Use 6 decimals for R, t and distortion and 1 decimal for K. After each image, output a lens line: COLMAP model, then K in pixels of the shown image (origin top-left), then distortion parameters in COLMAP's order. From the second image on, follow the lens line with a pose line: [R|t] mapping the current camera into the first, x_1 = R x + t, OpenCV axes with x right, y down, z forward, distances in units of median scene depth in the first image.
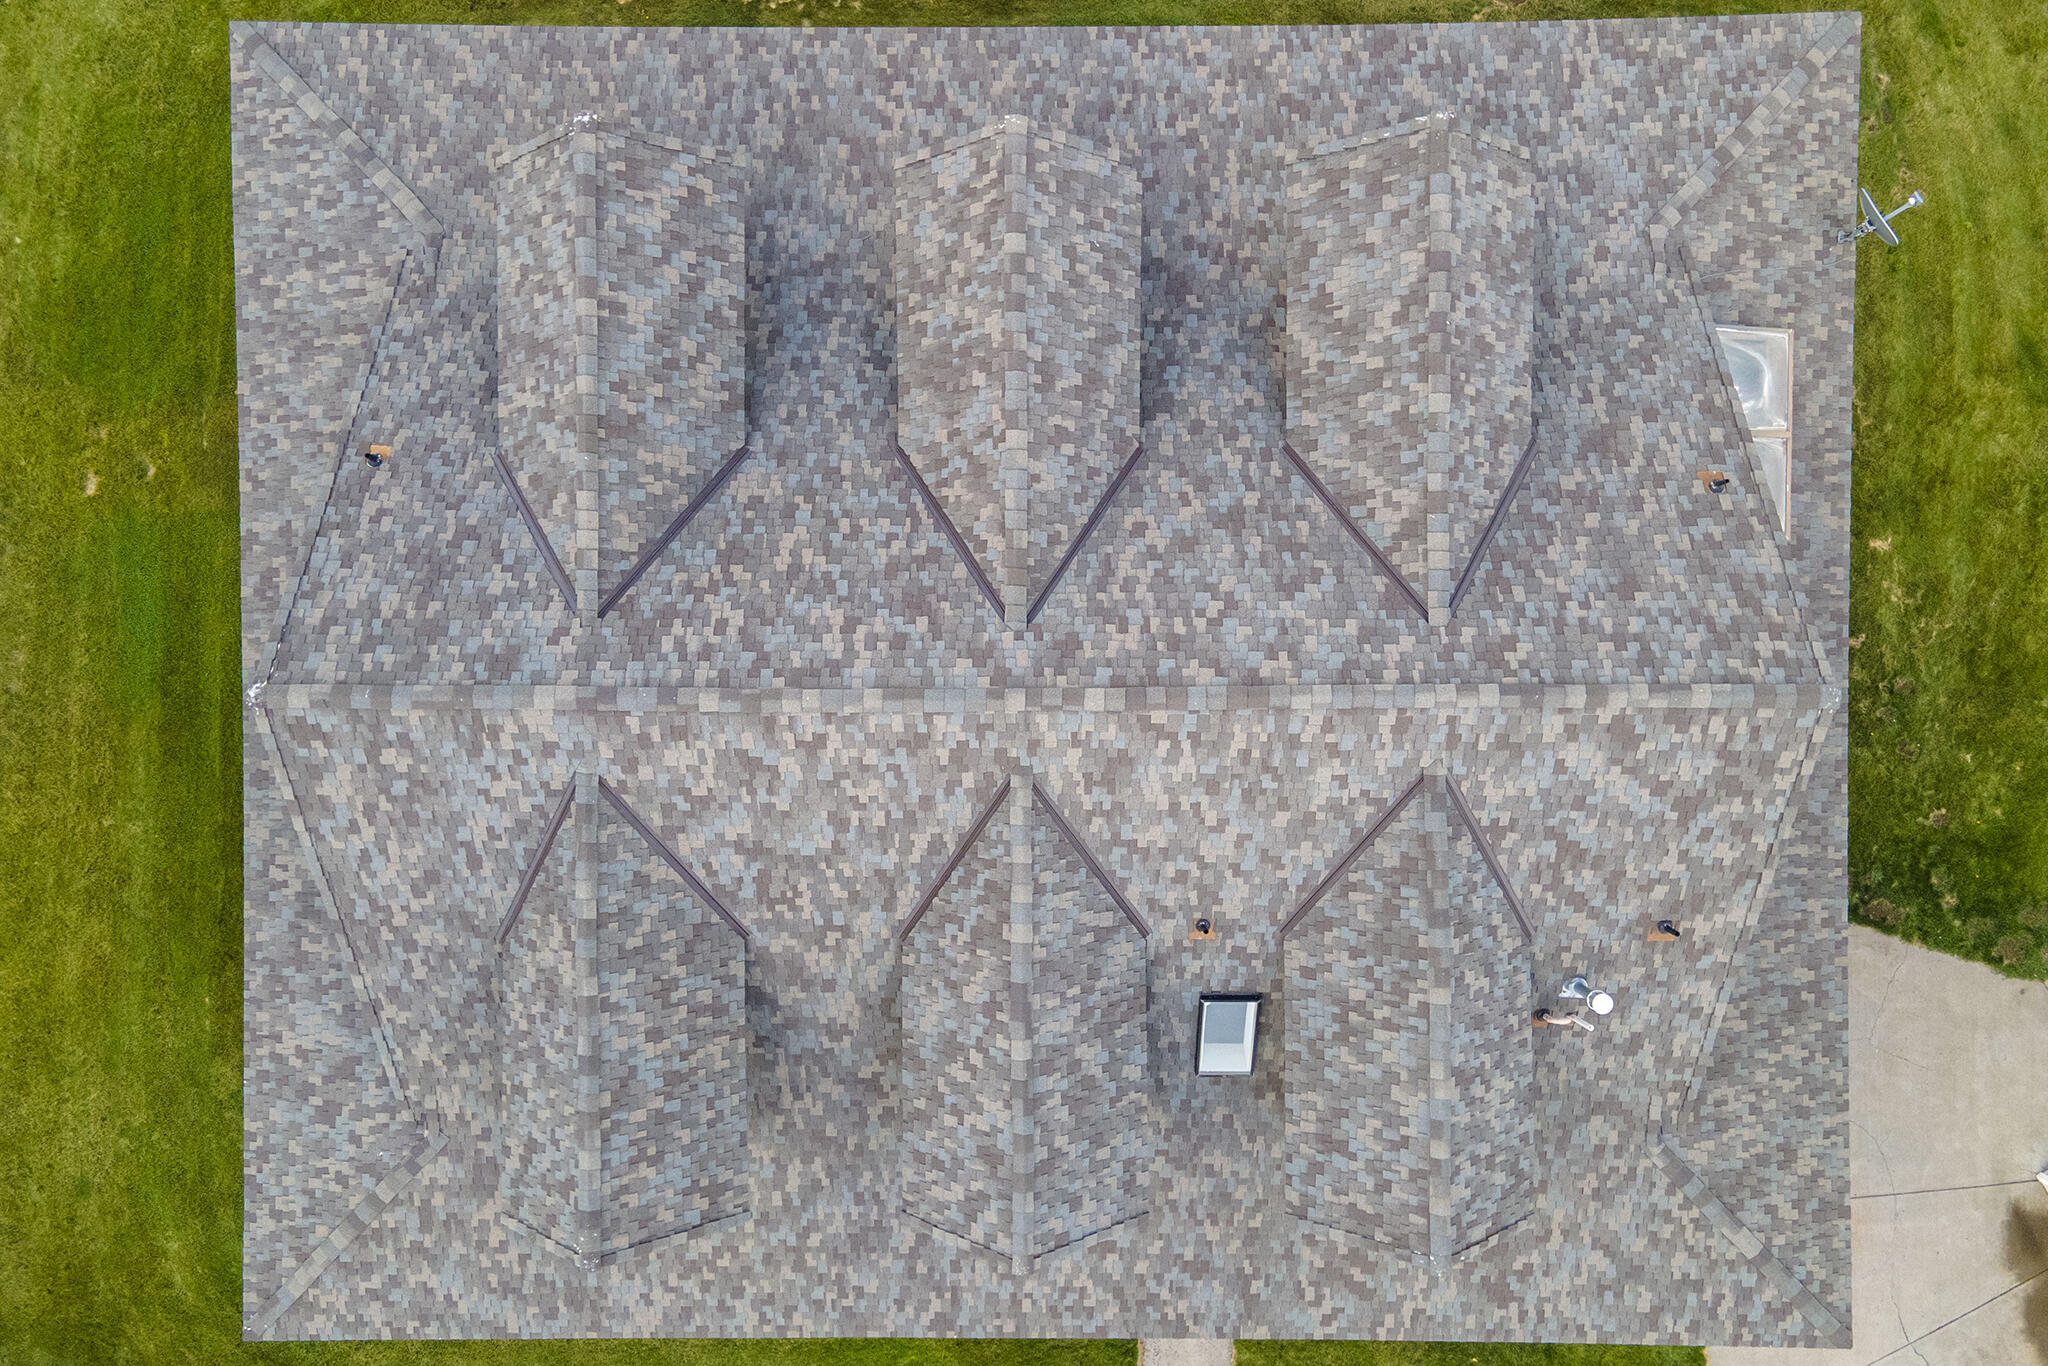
lens RADIAL K [[1494.3, 0, 1033.9], [0, 1494.3, 686.4], [0, 0, 1]] dist [0.026160, 0.023245]
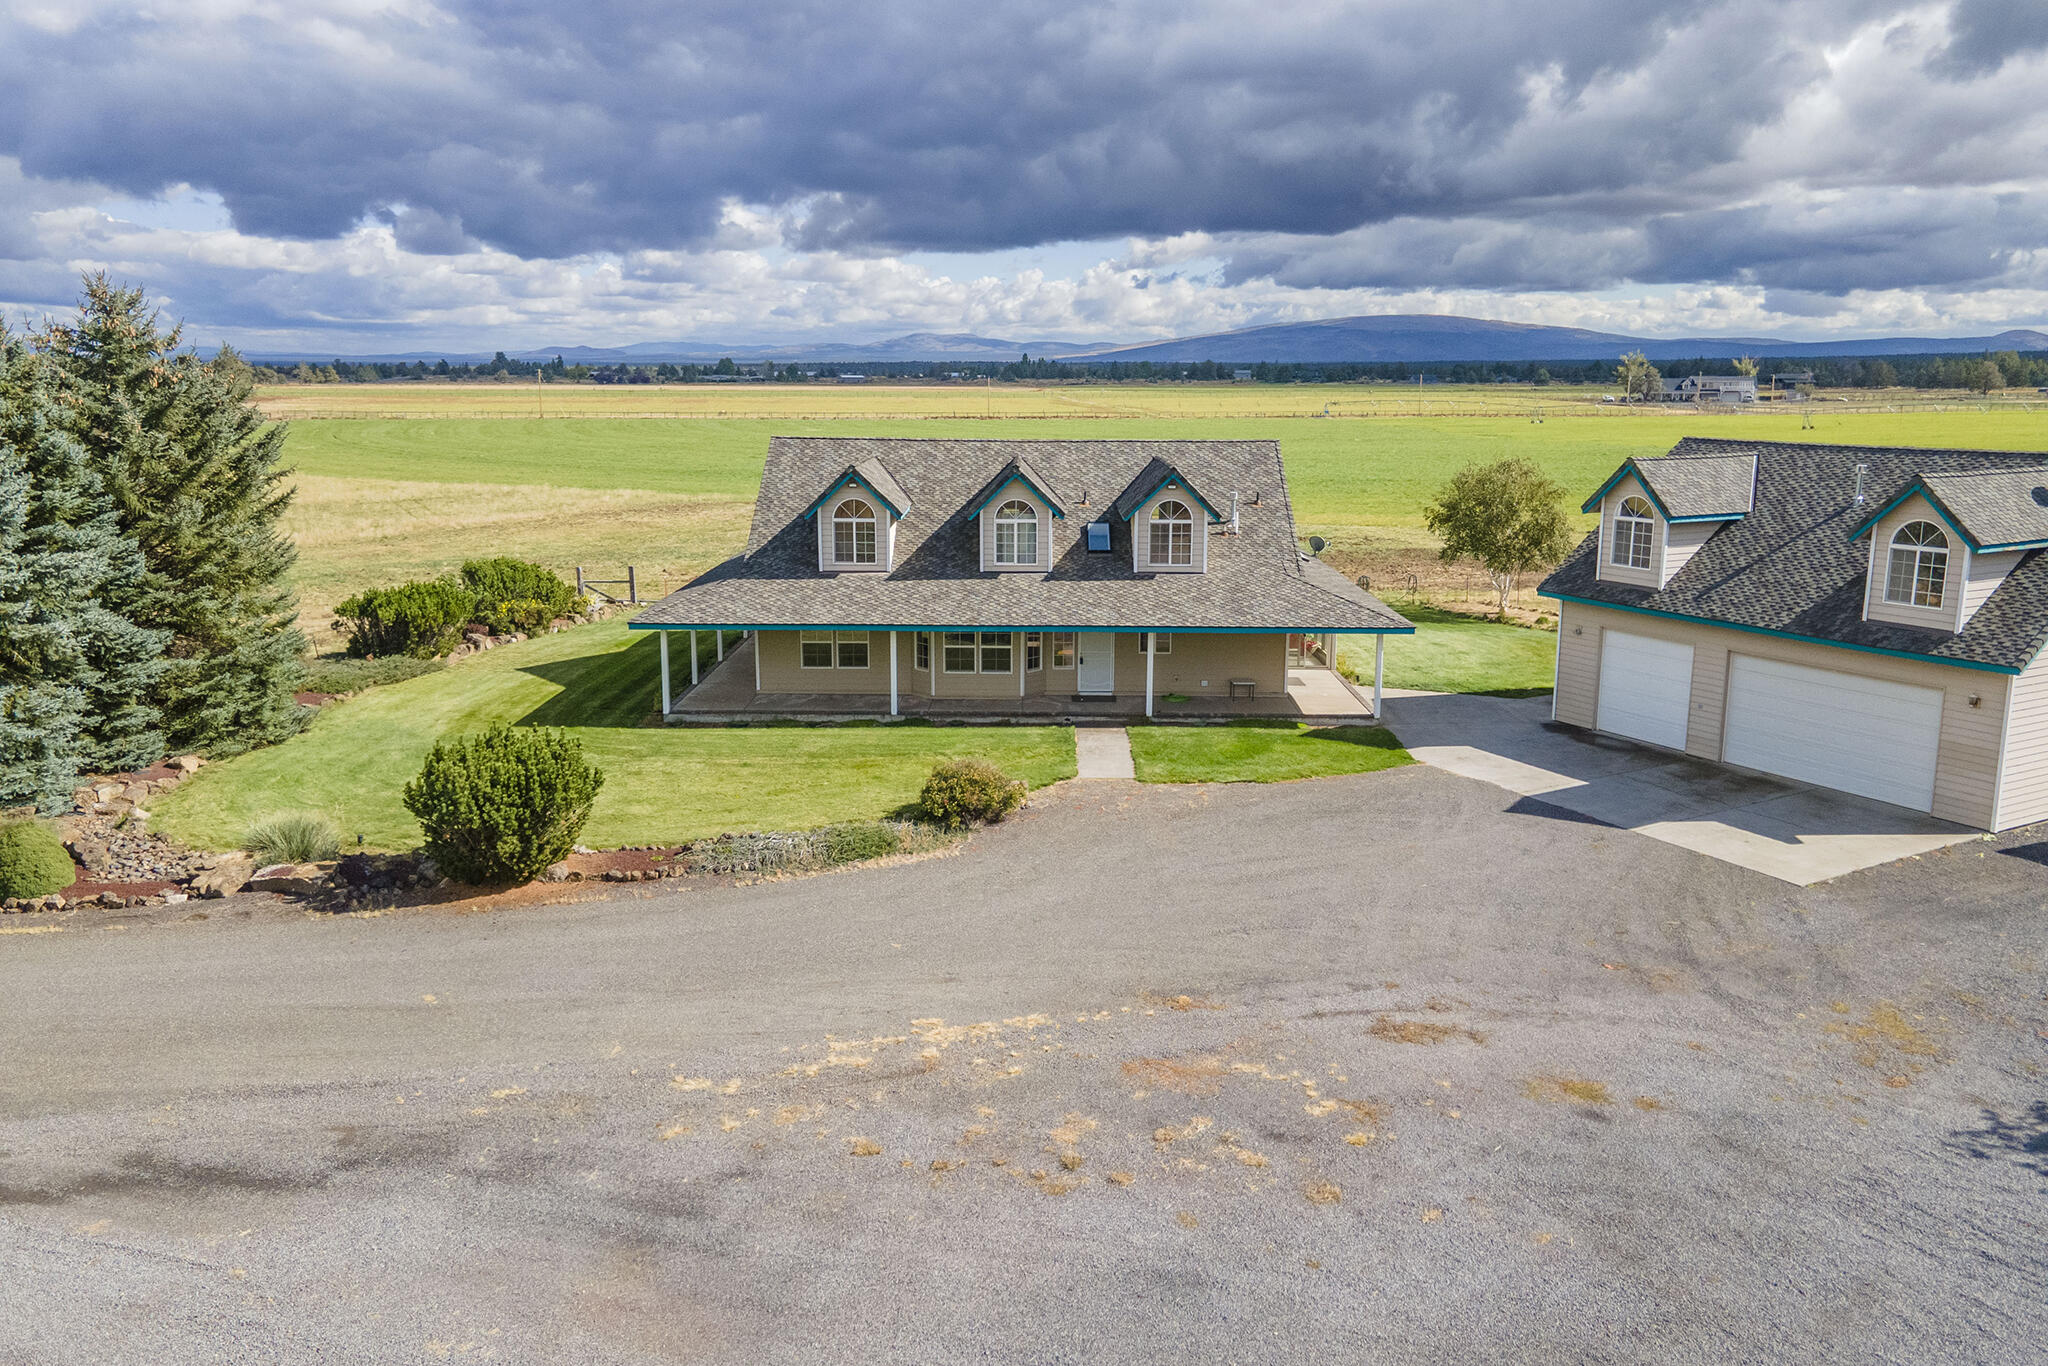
lens RADIAL K [[1494.3, 0, 1034.1], [0, 1494.3, 659.5], [0, 0, 1]] dist [0.026160, 0.023245]
pose [[0.999901, 0.013226, -0.004837, 0.036449], [-0.007058, 0.173457, -0.984816, 2.633973], [-0.012186, 0.984753, 0.173533, 0.760942]]
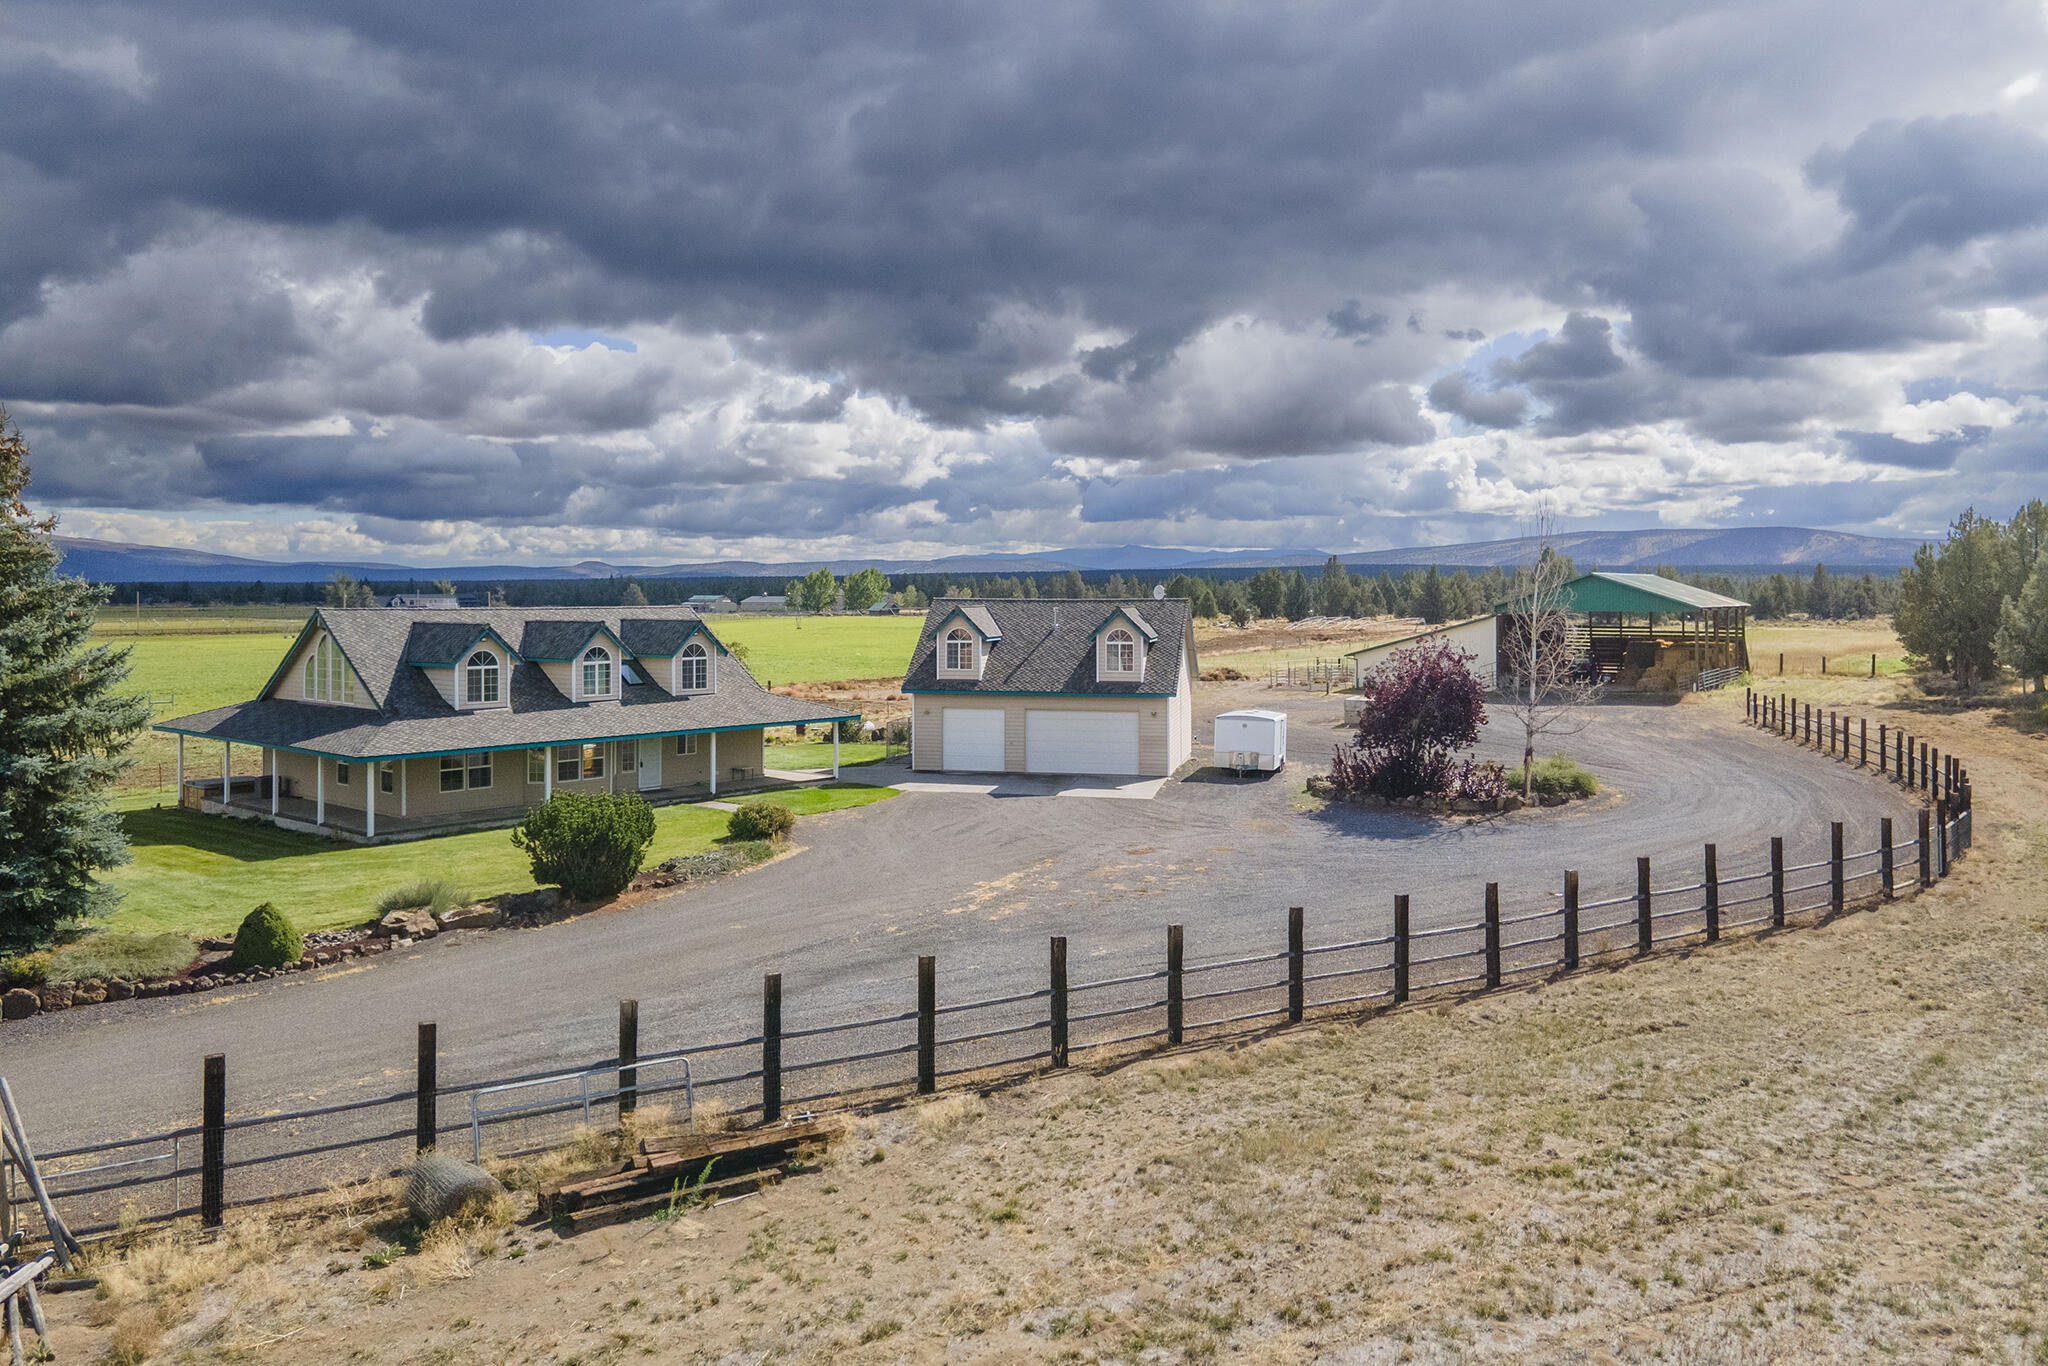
lens RADIAL K [[1494.3, 0, 1034.9], [0, 1494.3, 609.7], [0, 0, 1]] dist [0.026160, 0.023245]
pose [[0.663234, -0.002112, 0.748409, -1.730684], [0.748350, -0.010935, -0.663214, 3.058278], [0.009584, 0.999938, -0.005672, 0.868050]]
